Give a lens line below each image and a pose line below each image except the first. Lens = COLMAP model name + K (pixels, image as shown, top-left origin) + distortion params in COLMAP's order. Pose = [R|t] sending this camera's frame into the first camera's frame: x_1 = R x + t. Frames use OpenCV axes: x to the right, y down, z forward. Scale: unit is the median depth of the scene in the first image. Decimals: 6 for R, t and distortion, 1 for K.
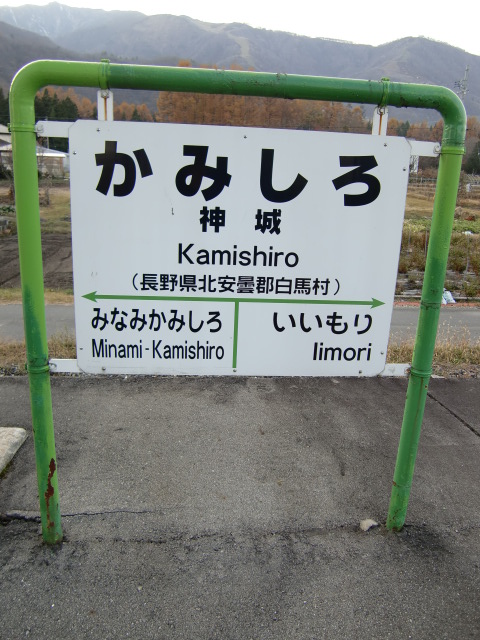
lens RADIAL K [[402.9, 0, 224.3], [0, 402.9, 281.7], [0, 0, 1]] dist [-0.053570, -0.000895]
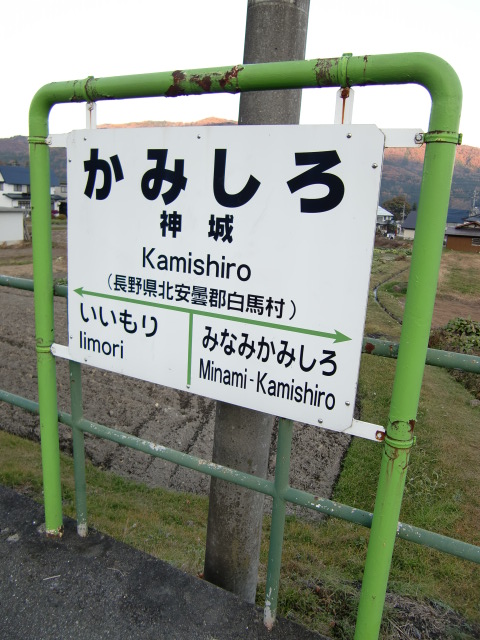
lens RADIAL K [[506.9, 0, 240.1], [0, 506.9, 324.7], [0, 0, 1]] dist [-0.076797, 0.040585]
pose [[0.849114, 0.131387, -0.511608, 0.759609], [-0.131496, 0.990657, 0.036169, 0.019592], [0.511580, 0.036563, 0.858457, 0.047284]]
